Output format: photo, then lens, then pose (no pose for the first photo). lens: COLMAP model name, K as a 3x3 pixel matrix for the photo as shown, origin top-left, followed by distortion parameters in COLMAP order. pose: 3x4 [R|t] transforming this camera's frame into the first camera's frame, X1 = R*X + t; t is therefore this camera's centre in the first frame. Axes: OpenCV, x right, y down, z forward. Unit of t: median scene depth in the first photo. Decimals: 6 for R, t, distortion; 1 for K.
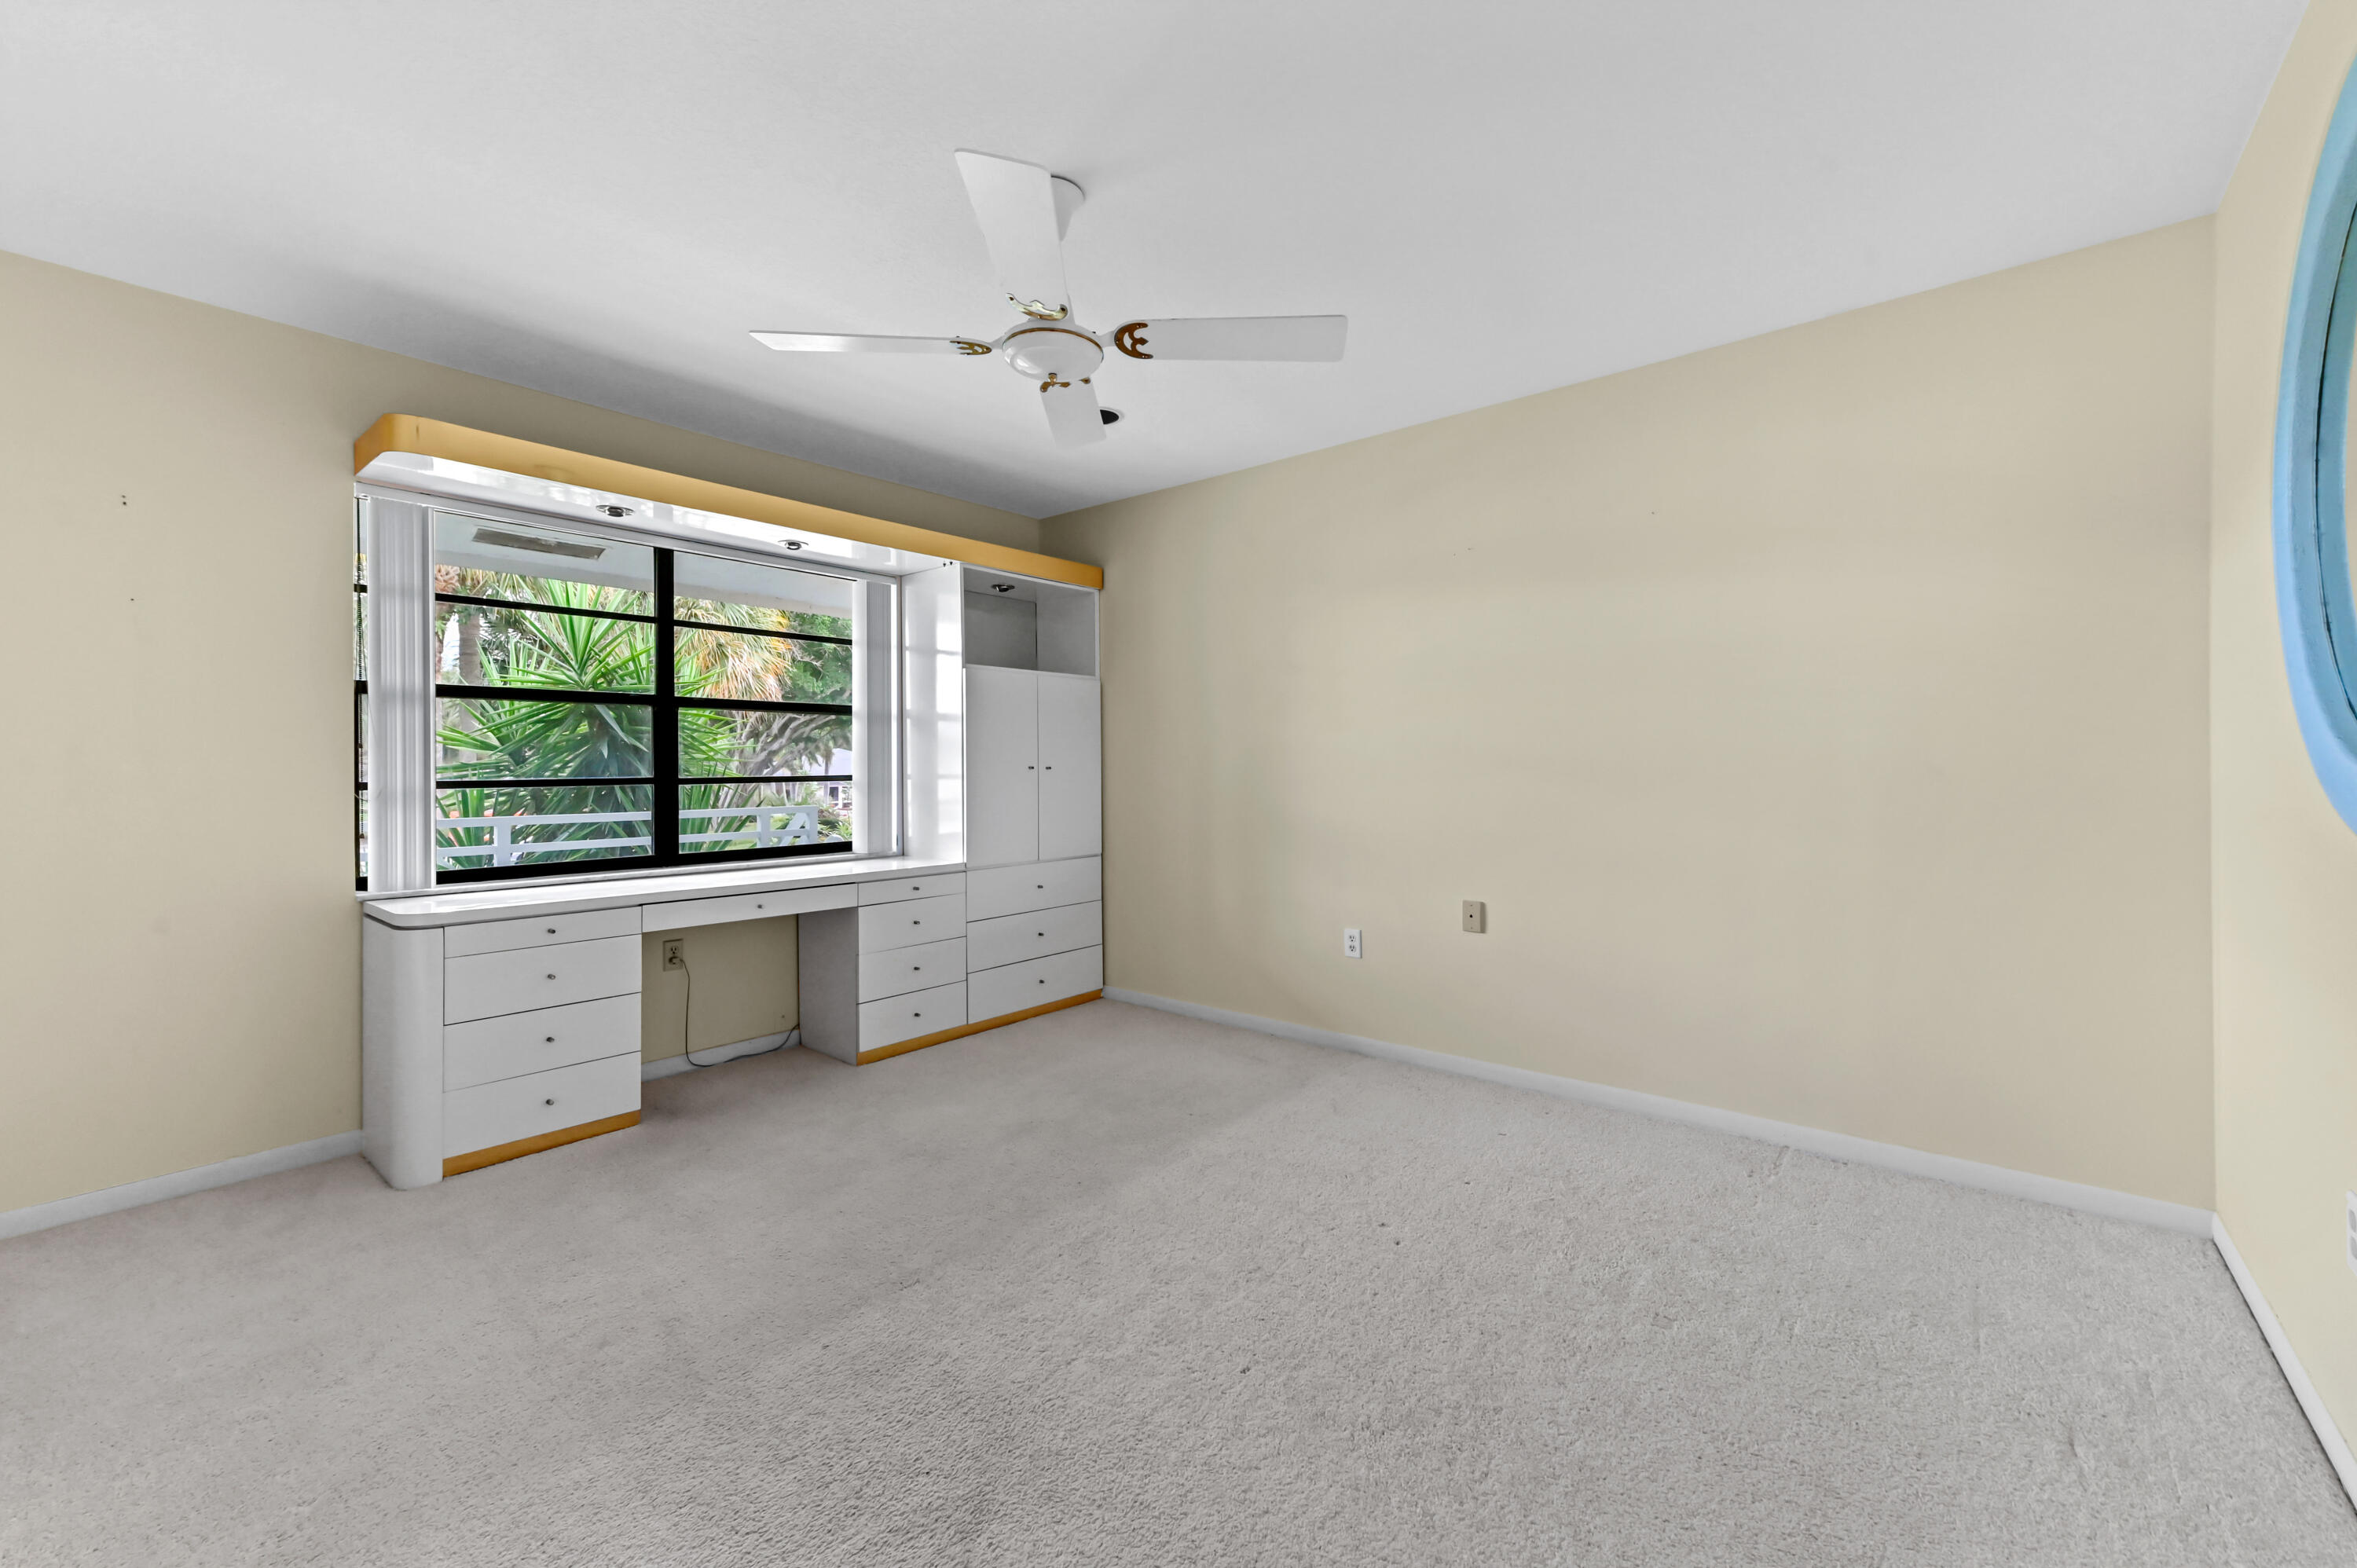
lens RADIAL K [[957.3, 0, 1178.8], [0, 957.3, 765.4], [0, 0, 1]] dist [0.015829, 0.000040]
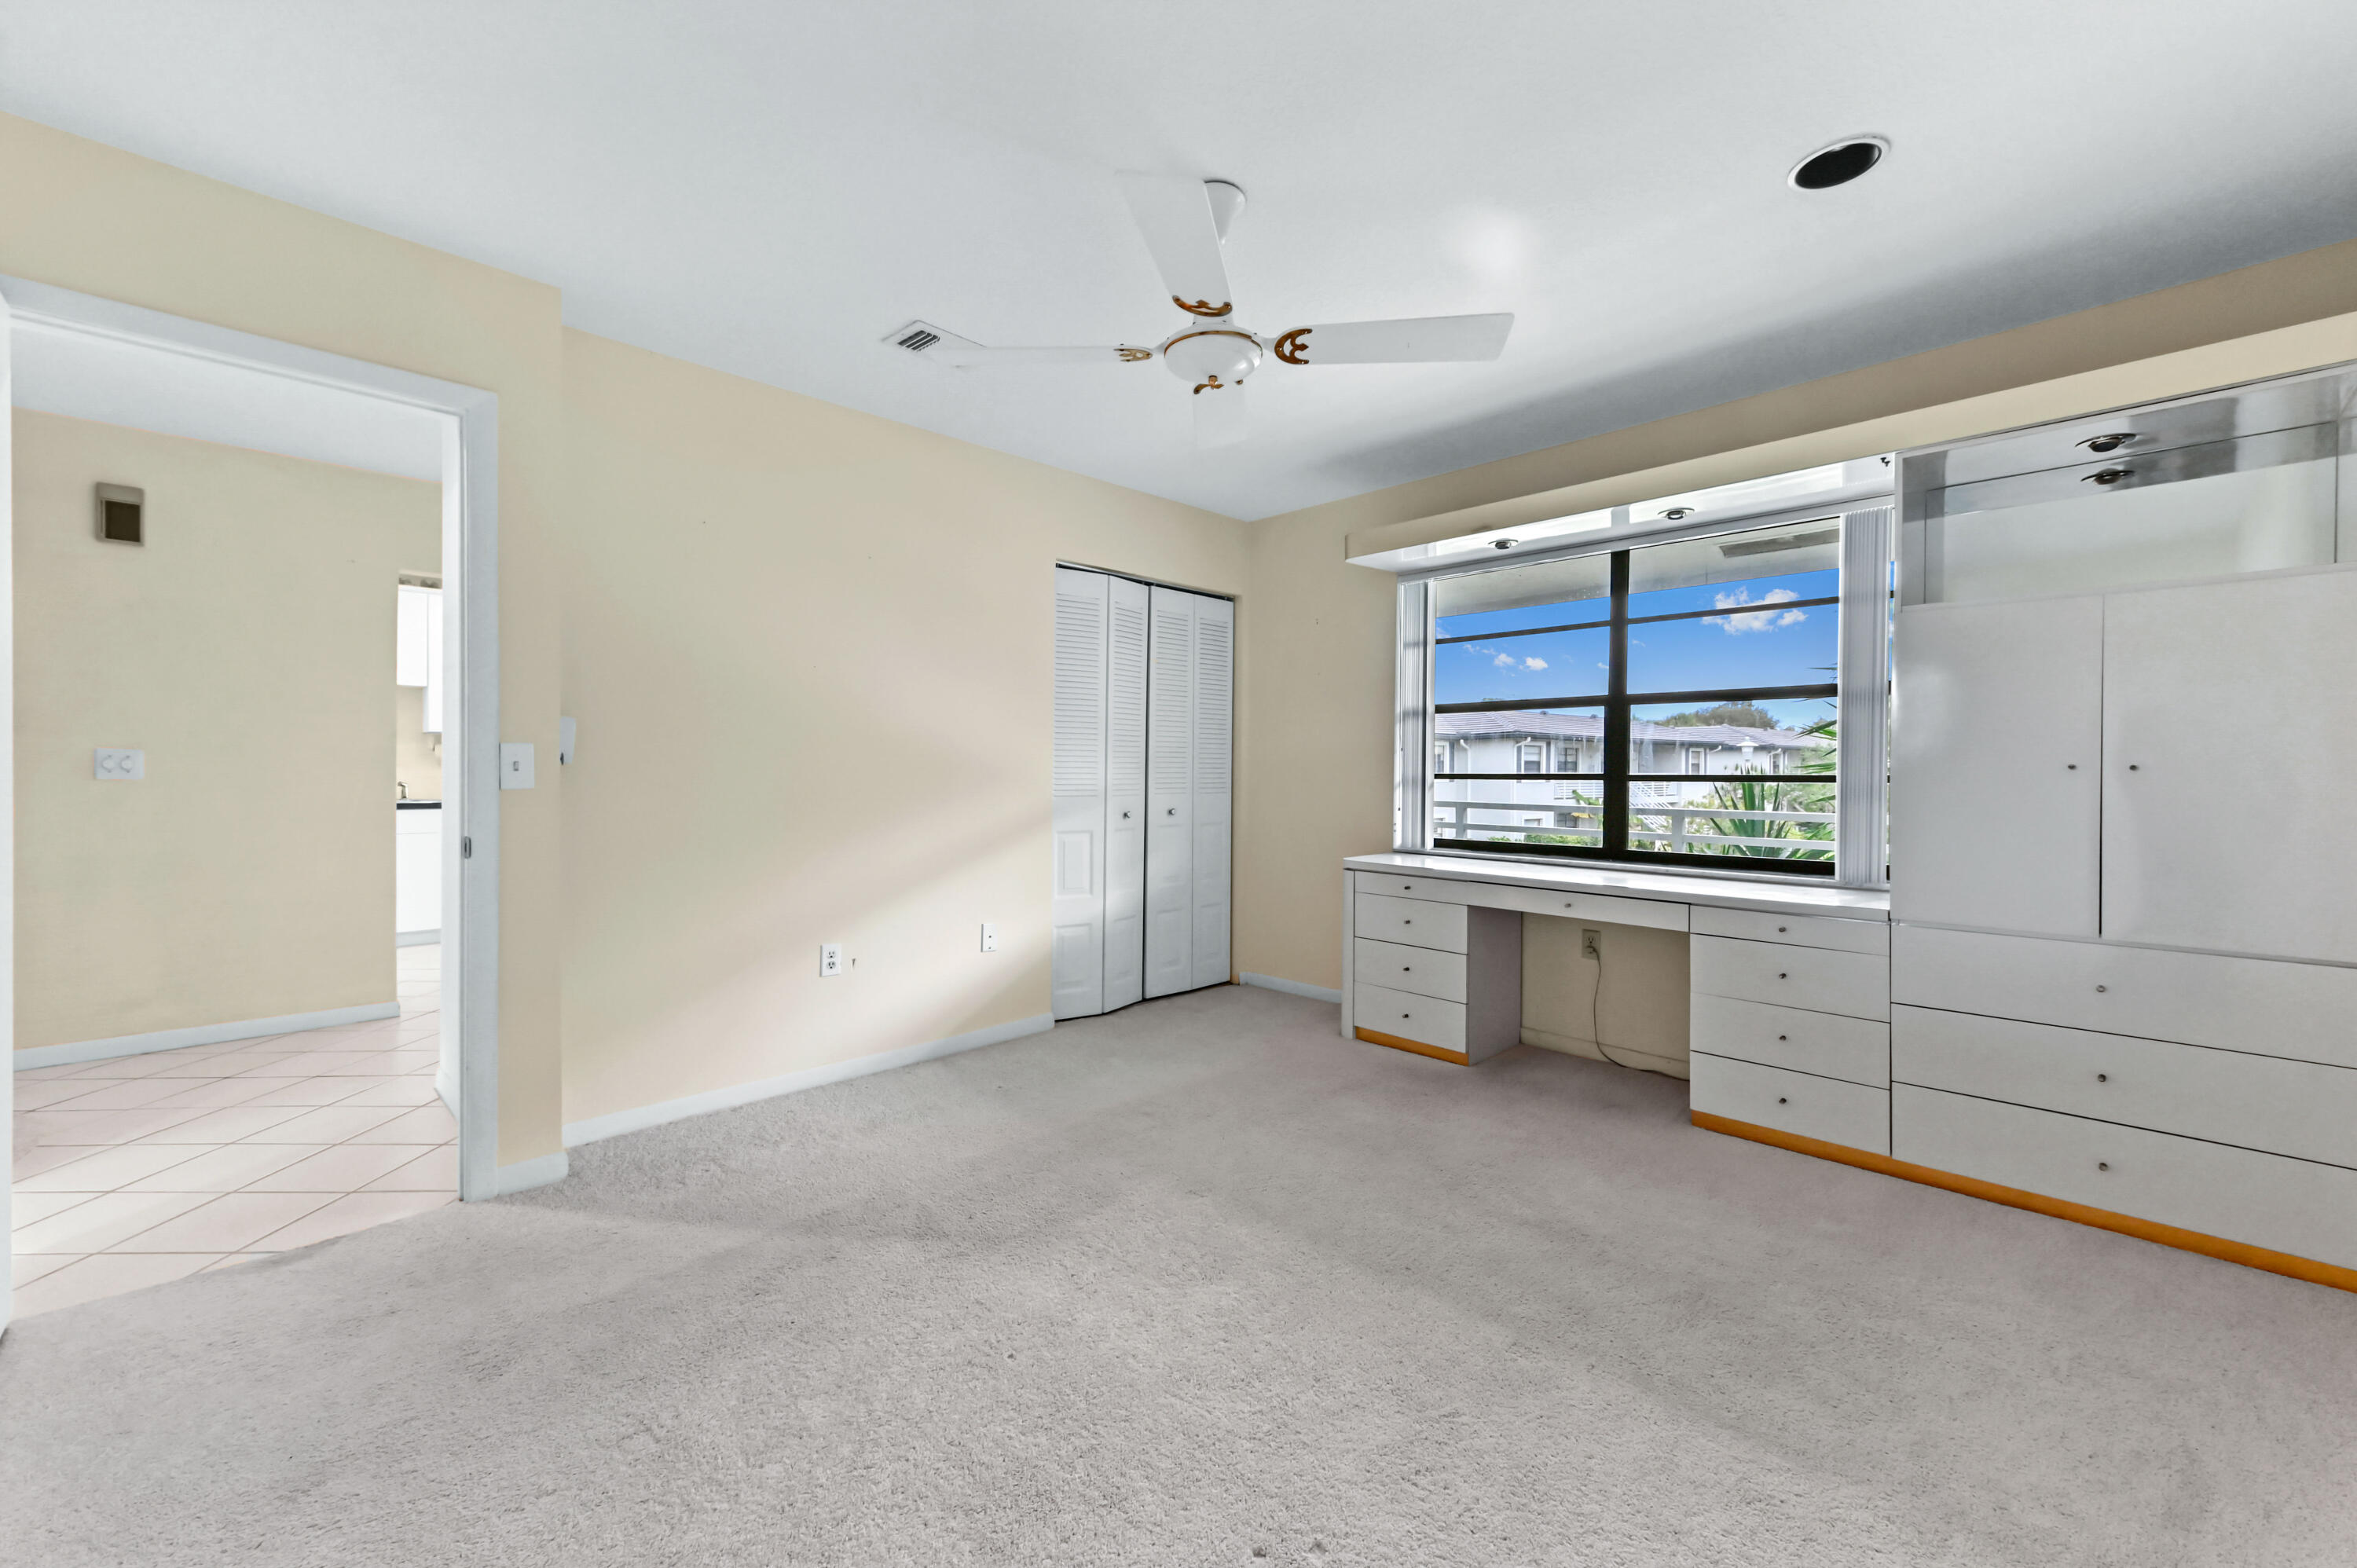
lens RADIAL K [[957.3, 0, 1178.8], [0, 957.3, 765.4], [0, 0, 1]] dist [0.015829, 0.000040]
pose [[-0.106501, 0.004639, -0.994302, 0.587386], [-0.000329, 0.999989, 0.004701, -0.001341], [0.994313, 0.000828, -0.106499, 0.708017]]
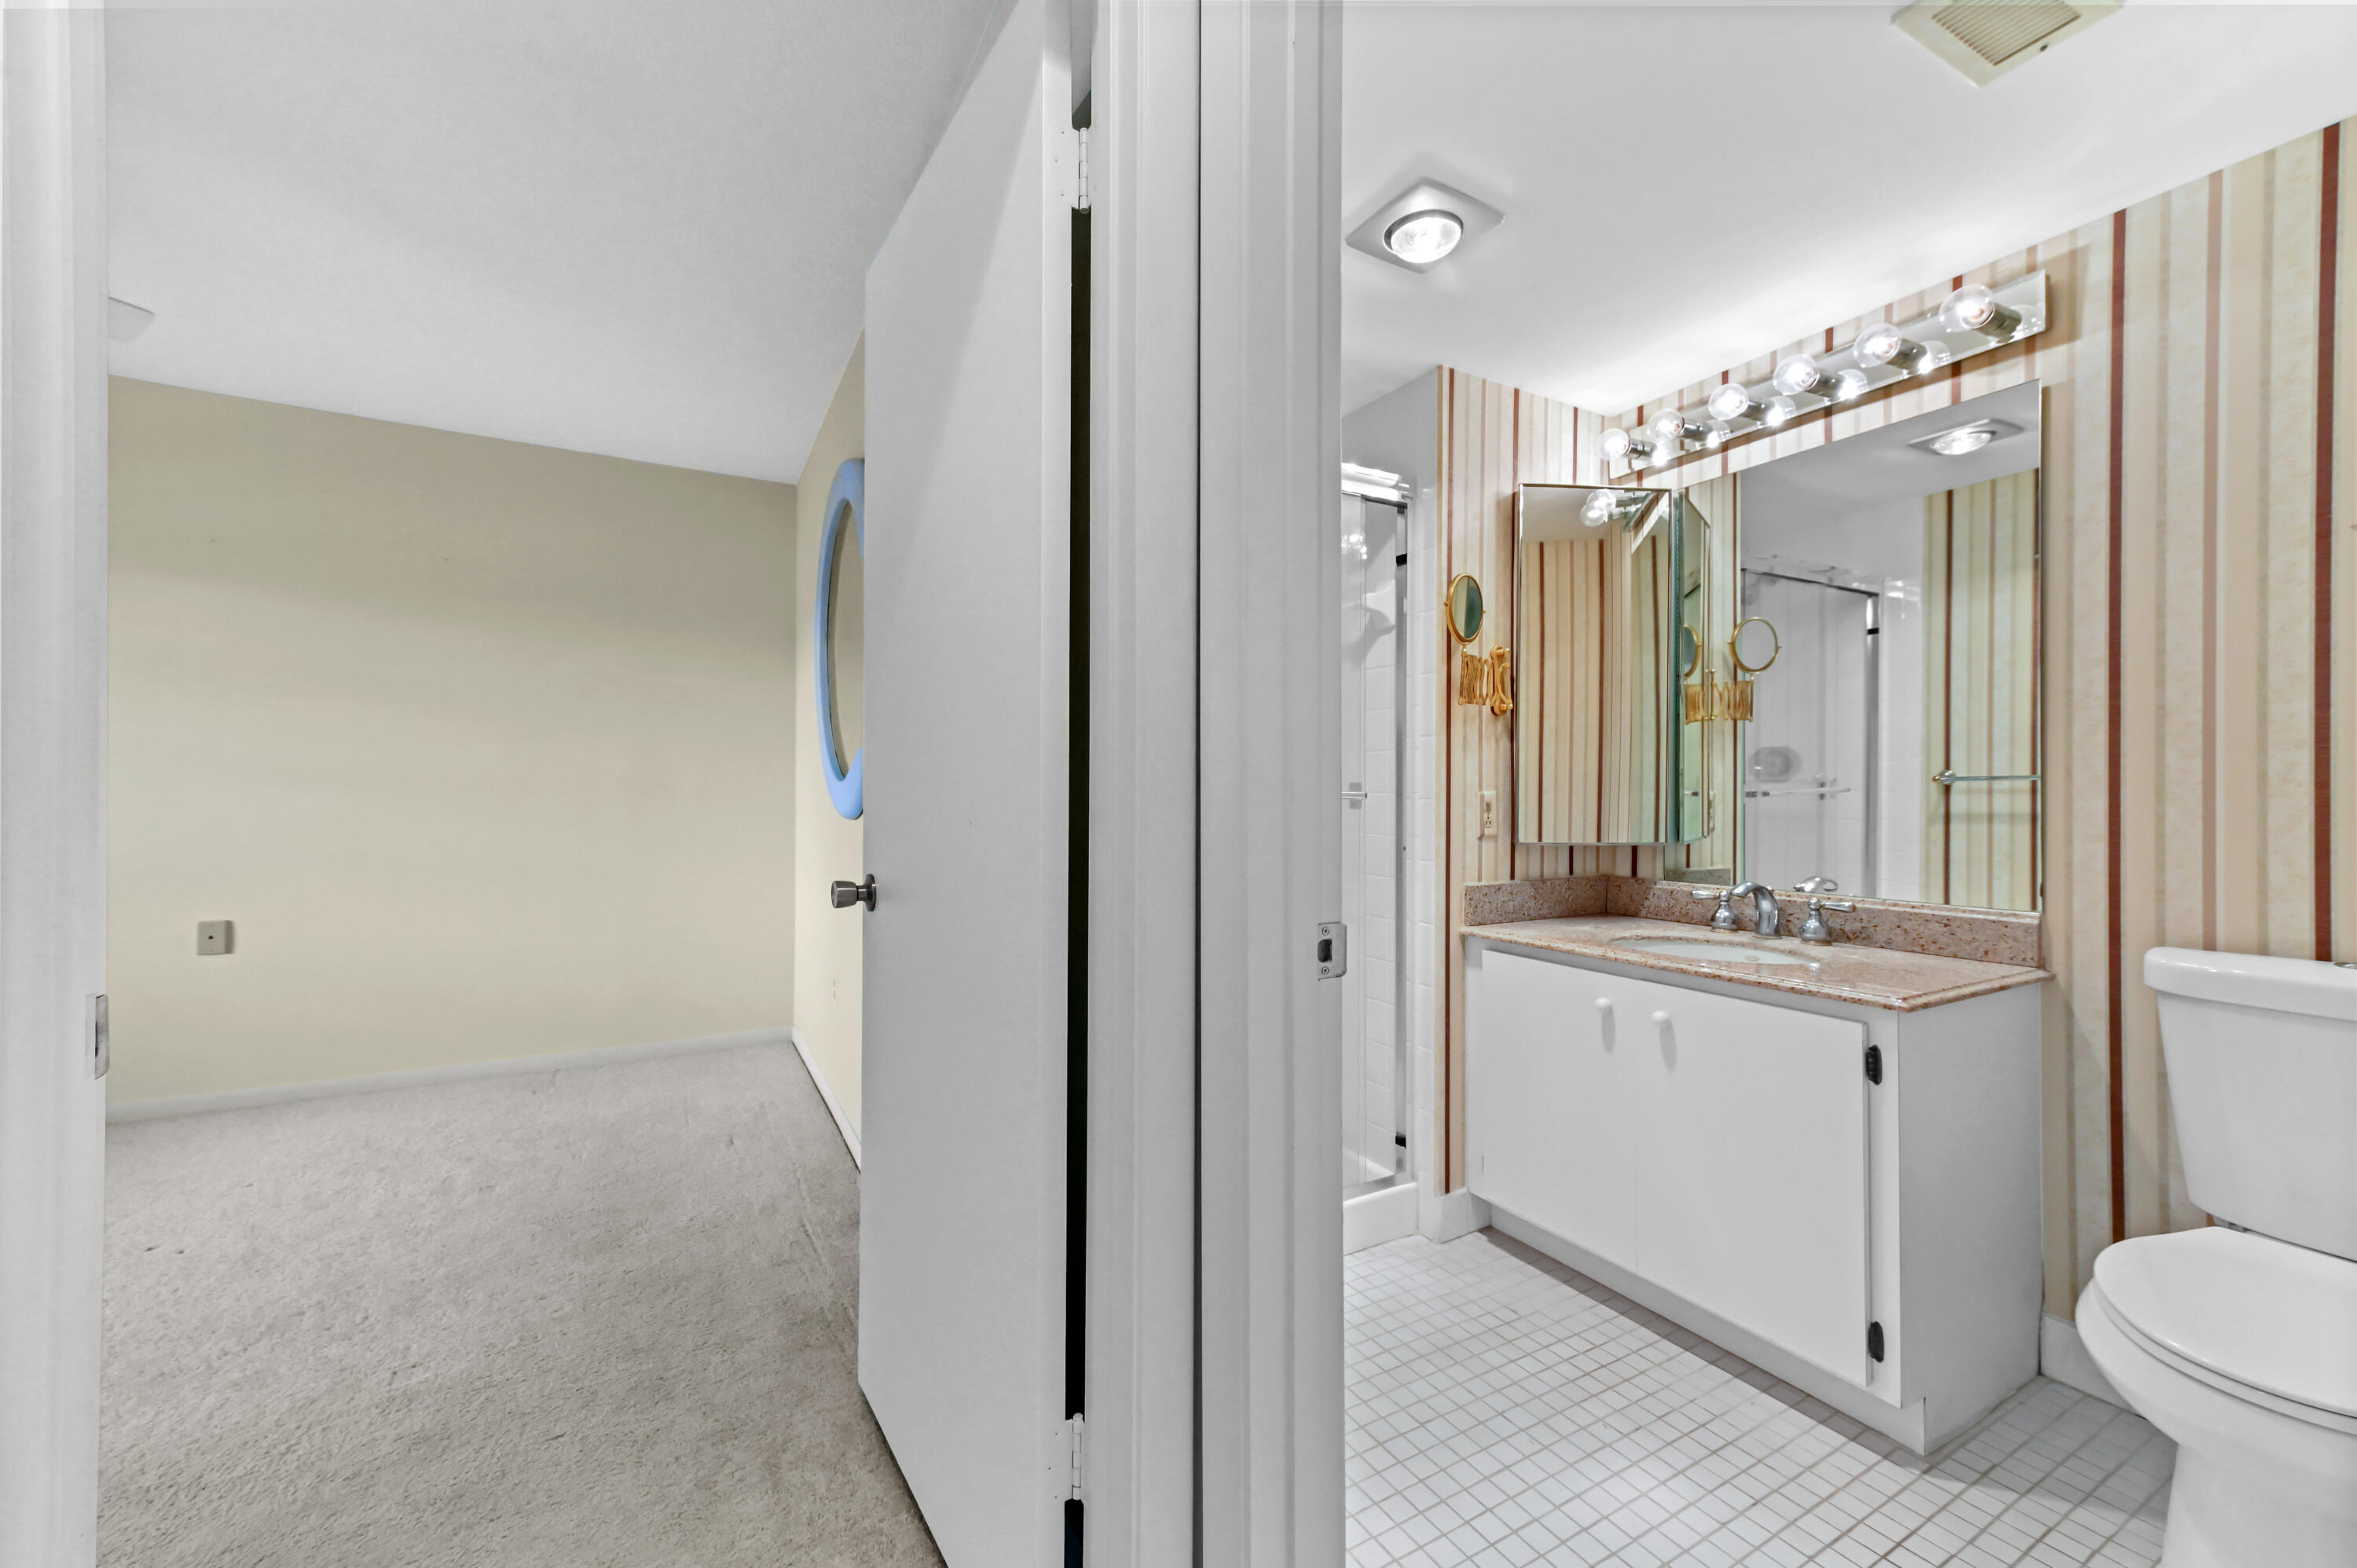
lens RADIAL K [[924.2, 0, 1153.4], [0, 924.2, 788.9], [0, 0, 1]] dist [0.020458, 0.000142]
pose [[0.387346, 0.013176, 0.921840, -0.231443], [-0.014126, 0.999865, -0.008355, 0.012323], [-0.921826, -0.009786, 0.387480, -0.233105]]
